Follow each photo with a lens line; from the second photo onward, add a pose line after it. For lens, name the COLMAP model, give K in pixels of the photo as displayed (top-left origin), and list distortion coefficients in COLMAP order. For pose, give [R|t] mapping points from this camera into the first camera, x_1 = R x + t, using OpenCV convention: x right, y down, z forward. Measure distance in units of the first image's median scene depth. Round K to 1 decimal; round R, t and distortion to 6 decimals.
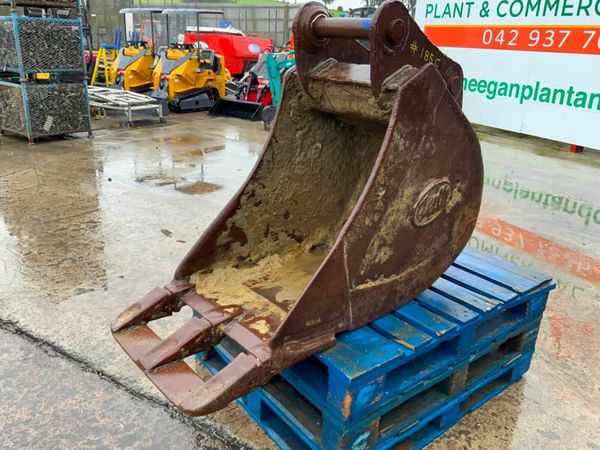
lens RADIAL K [[496.1, 0, 300.0], [0, 496.1, 225.0], [0, 0, 1]] dist [0.098419, -0.185677]
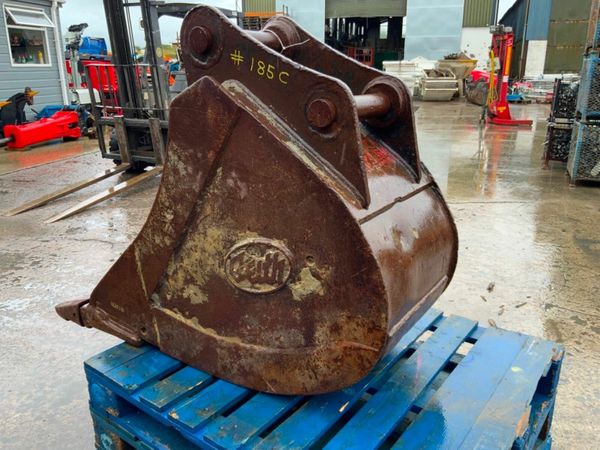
lens RADIAL K [[496.1, 0, 300.0], [0, 496.1, 225.0], [0, 0, 1]] dist [0.098419, -0.185677]
pose [[0.254276, 0.242150, -0.936326, 0.868913], [-0.327478, 0.932515, 0.152232, -0.213568], [0.910001, 0.267917, 0.316415, 0.746712]]
